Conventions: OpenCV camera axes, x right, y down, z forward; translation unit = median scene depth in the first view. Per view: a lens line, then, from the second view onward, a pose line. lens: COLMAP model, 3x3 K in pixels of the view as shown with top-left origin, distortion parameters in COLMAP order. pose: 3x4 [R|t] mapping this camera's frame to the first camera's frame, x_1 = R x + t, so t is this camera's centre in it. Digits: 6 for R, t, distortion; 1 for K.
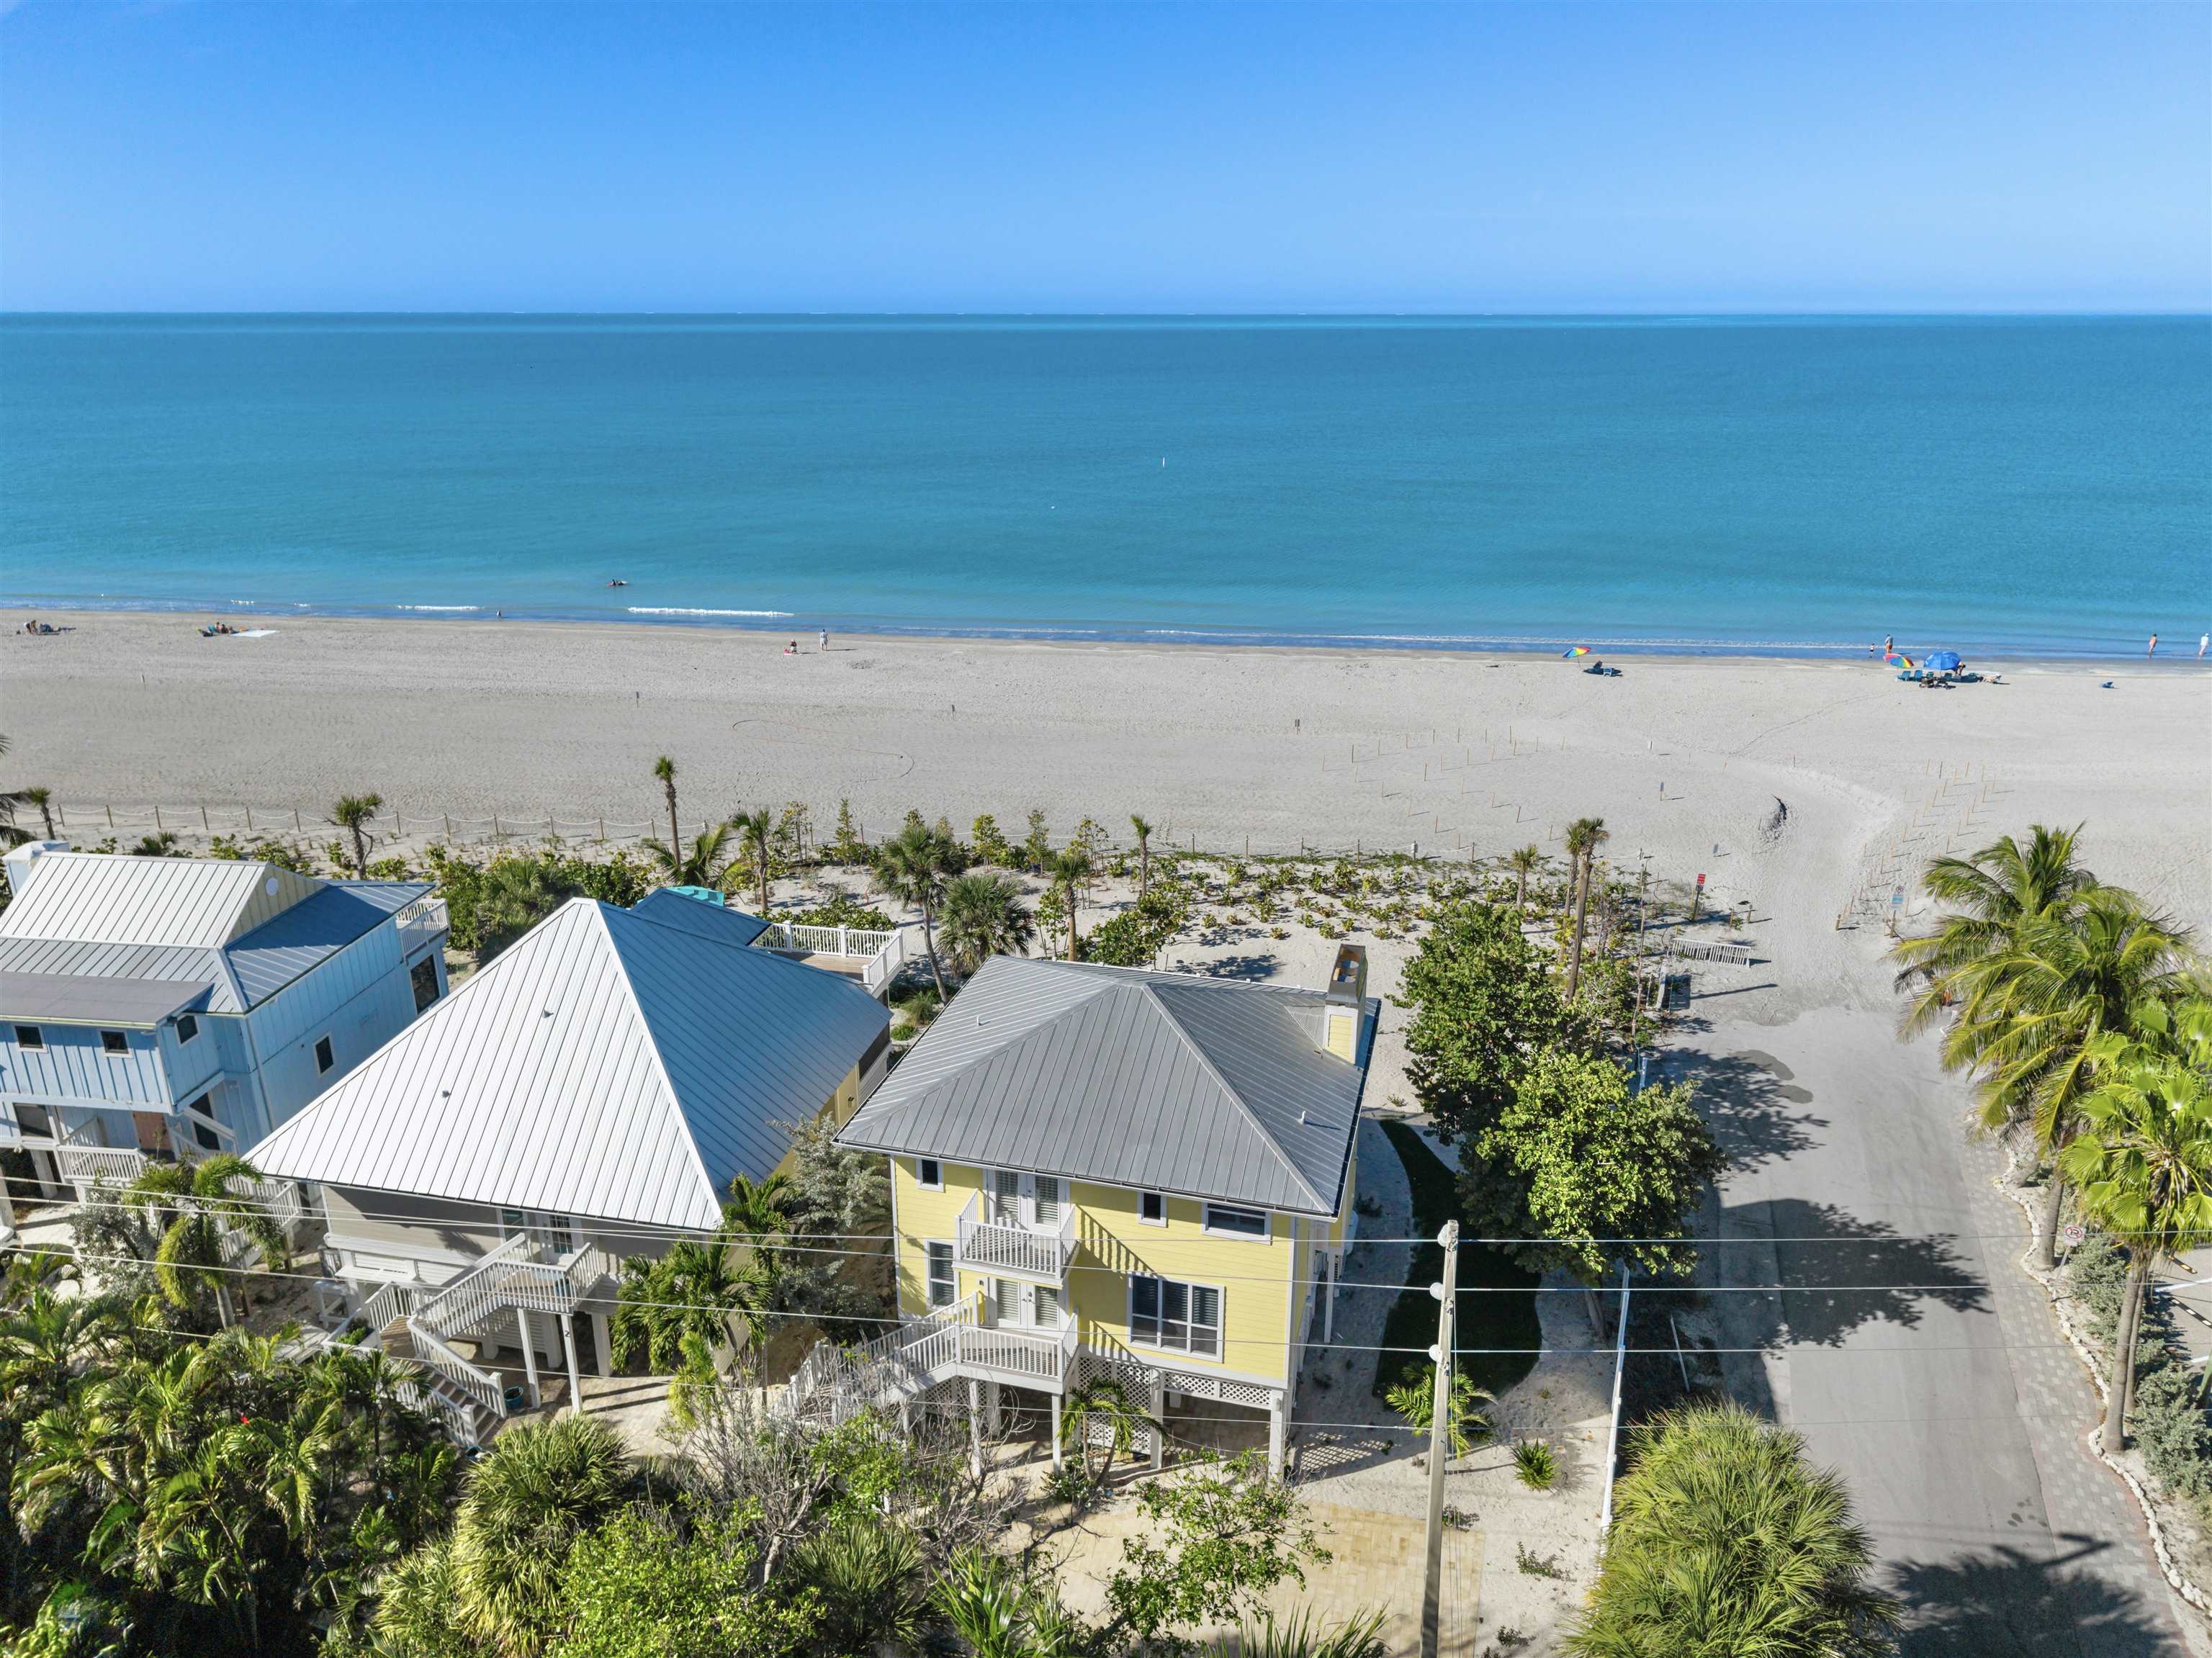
lens RADIAL K [[1556.8, 0, 1111.3], [0, 1556.8, 821.6], [0, 0, 1]] dist [0.118308, -0.000119]
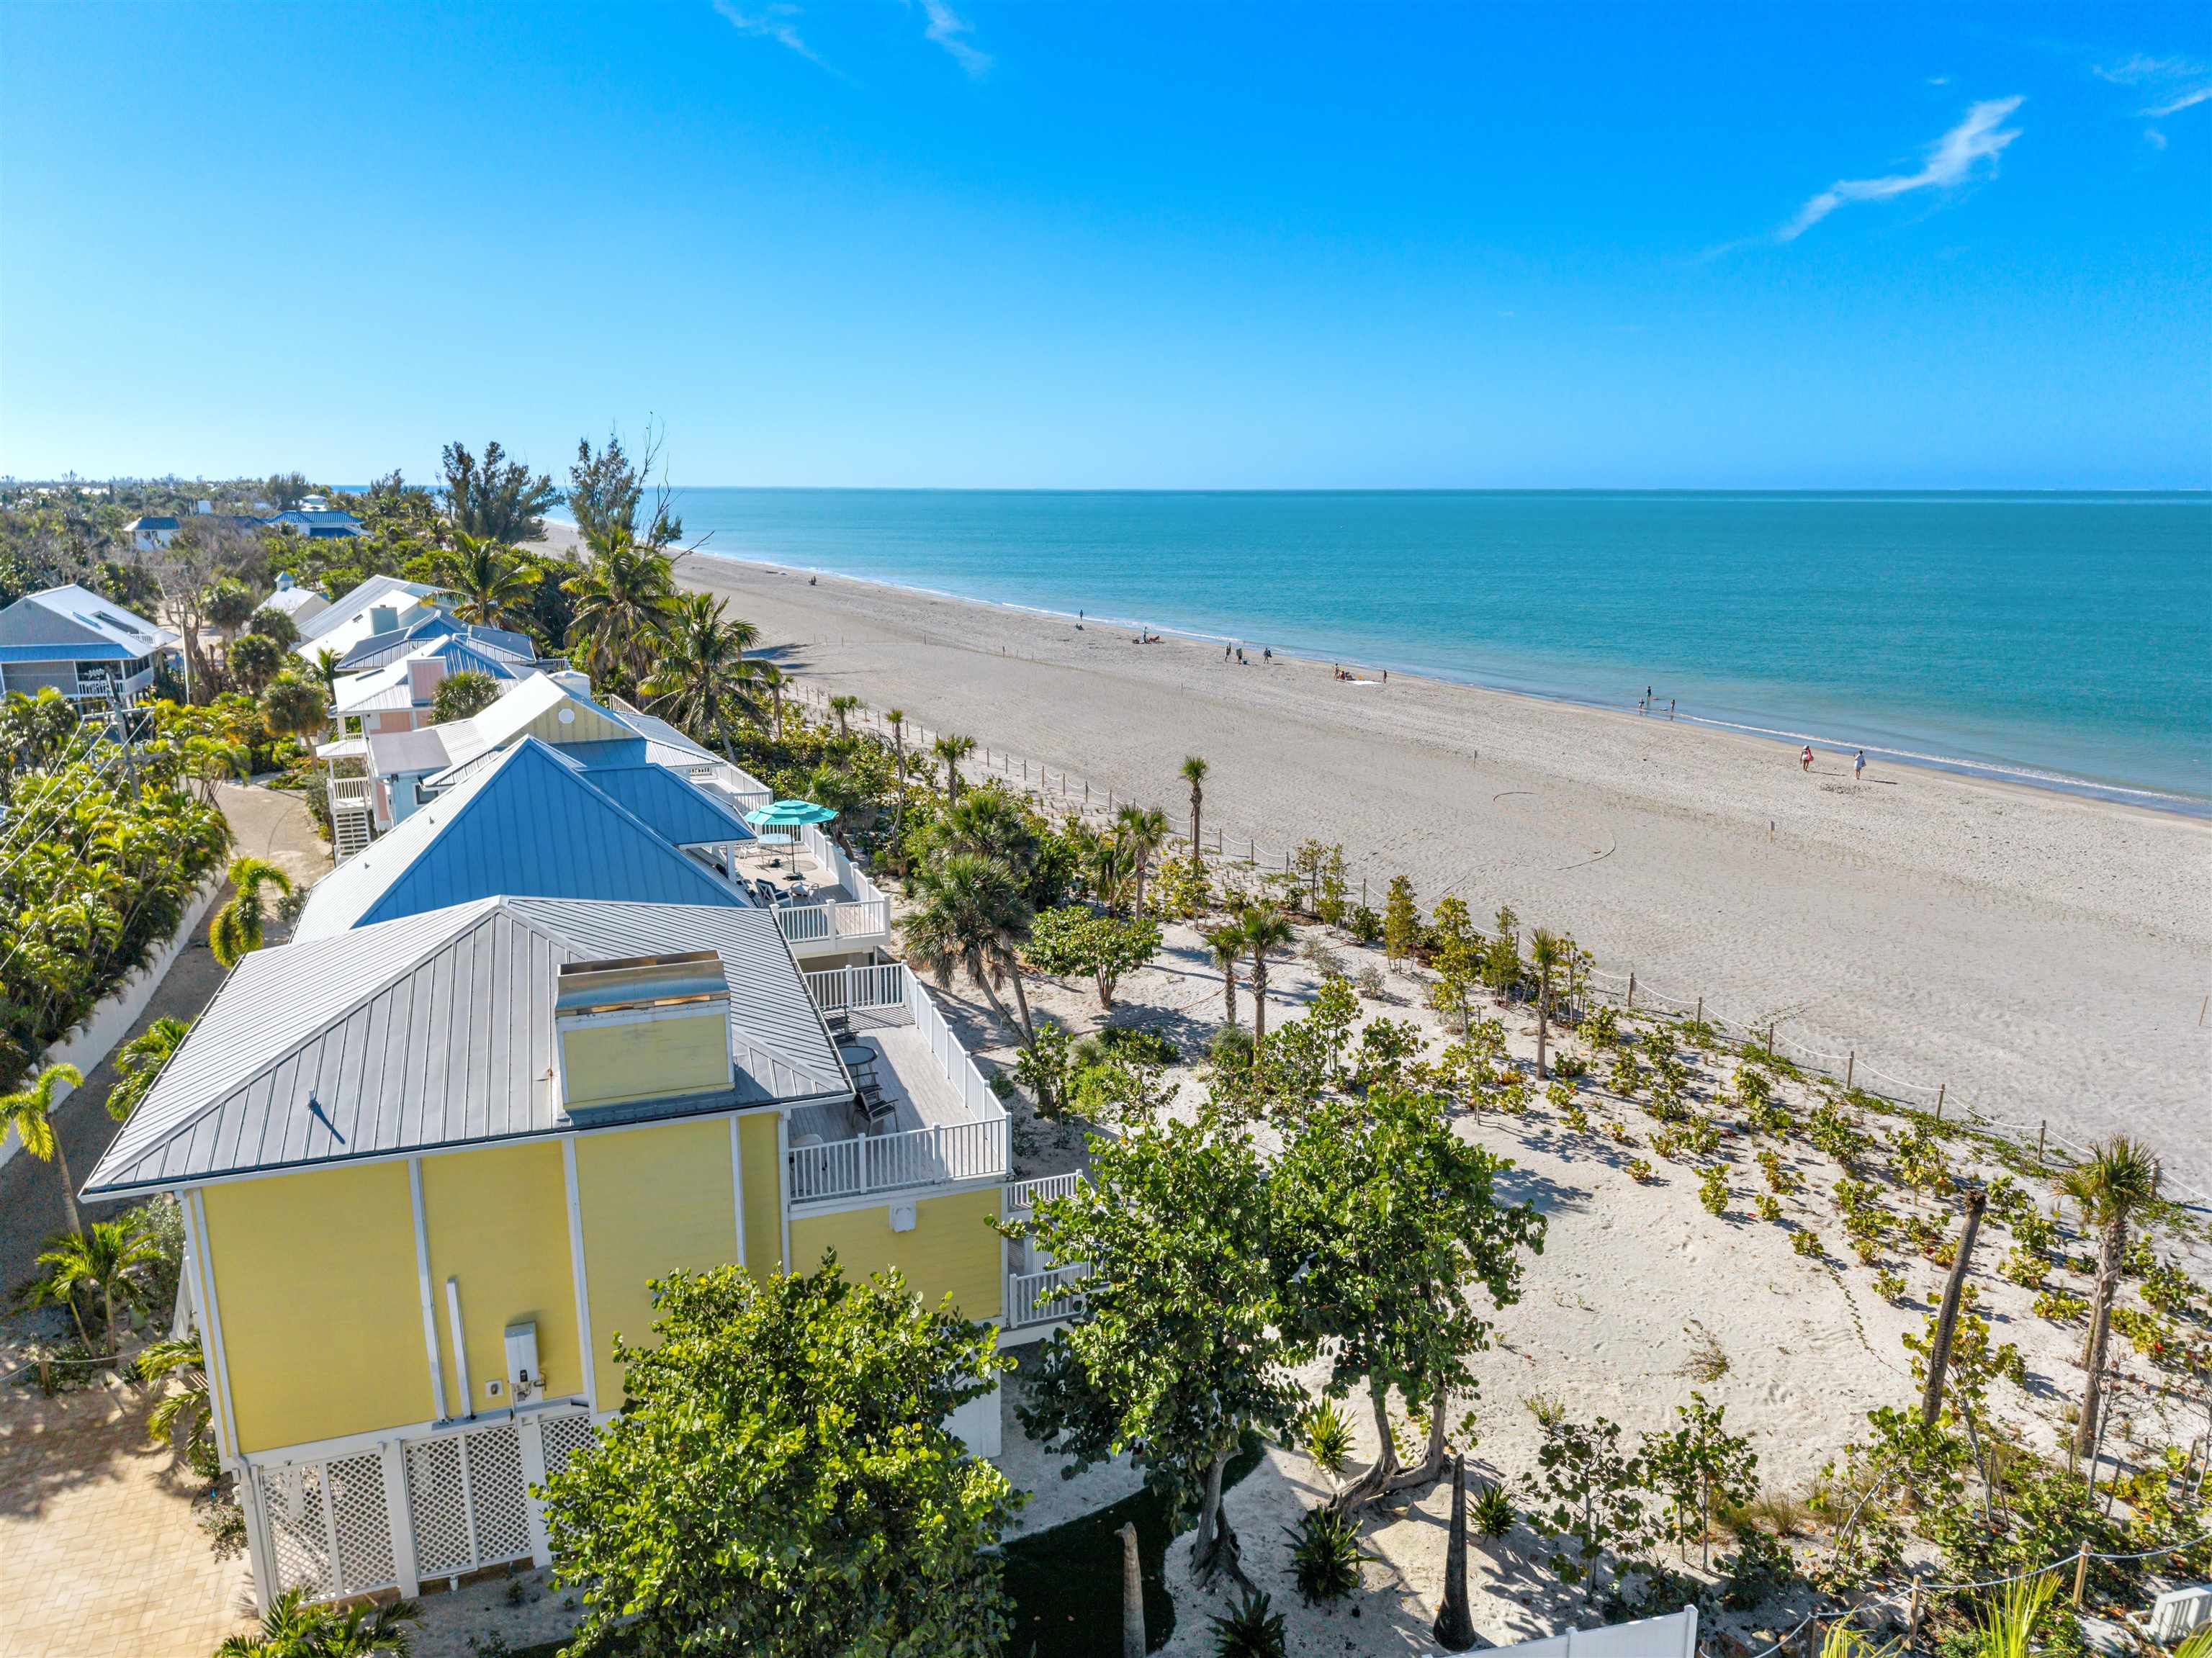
lens RADIAL K [[1481.8, 0, 1106.0], [0, 1481.8, 829.0], [0, 0, 1]] dist [0.051503, -0.032331]
pose [[0.557650, 0.187742, -0.808566, 0.398651], [-0.268437, 0.962533, 0.038357, -0.019283], [0.785473, 0.195660, 0.587154, 0.451323]]
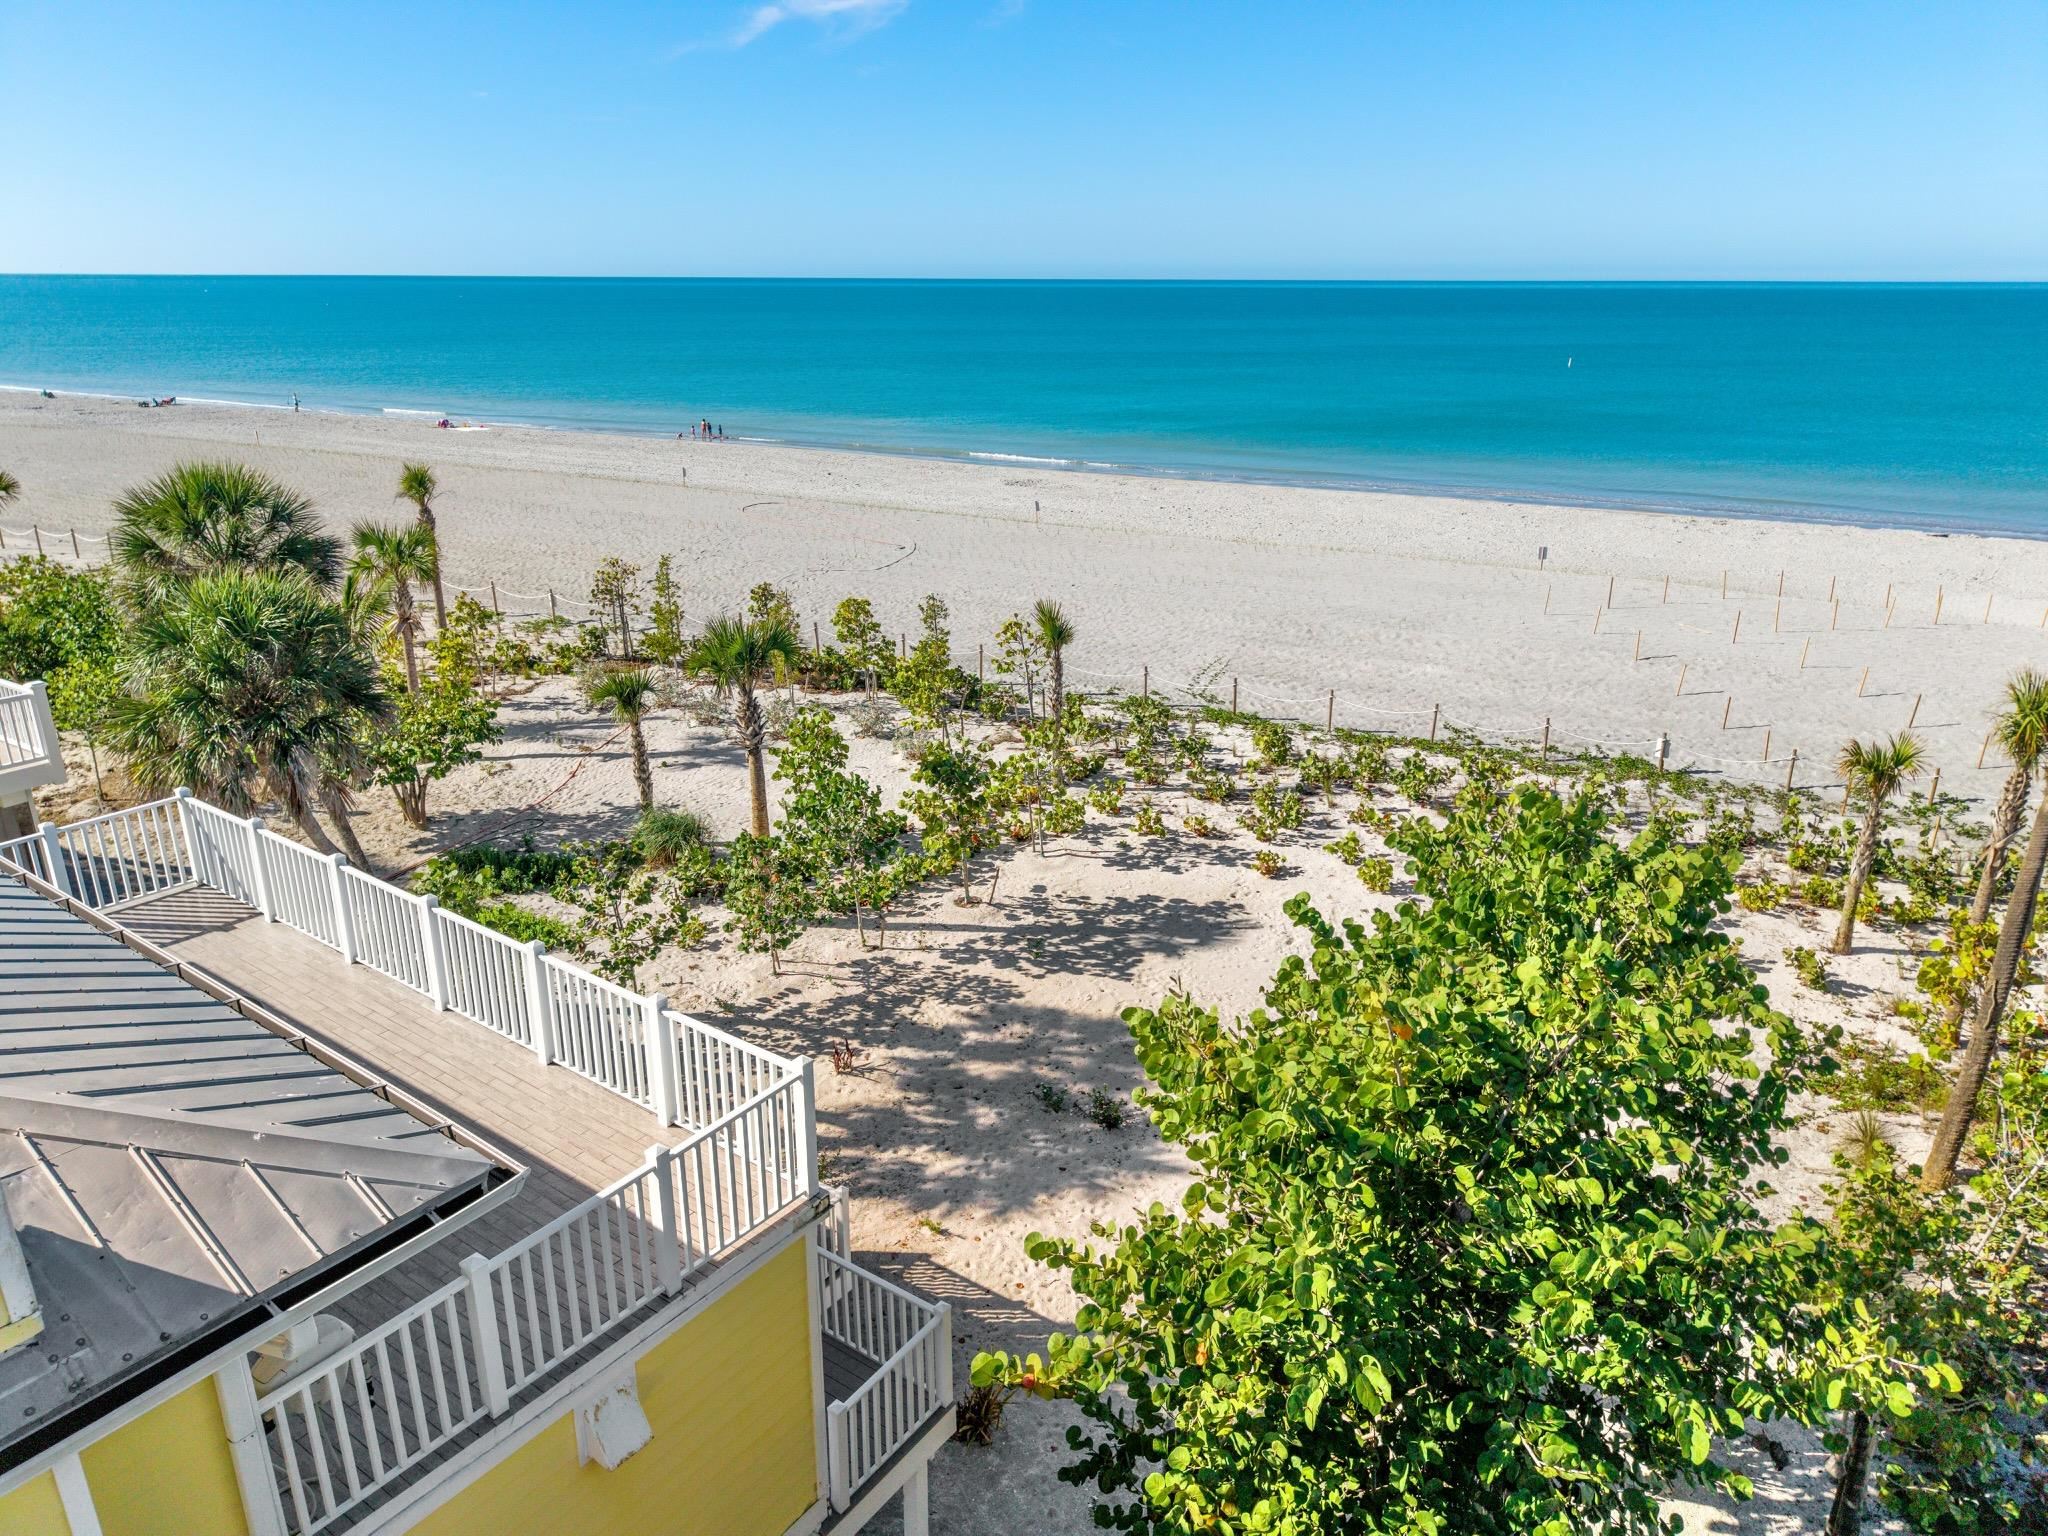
lens RADIAL K [[1356.0, 0, 1024.0], [0, 1356.0, 768.0], [0, 0, 1]] dist [0.127580, -0.186609]
pose [[0.933596, 0.122677, -0.336674, 0.162189], [-0.117532, 0.992427, 0.035704, 0.033710], [0.338505, 0.006236, 0.940944, 0.541679]]
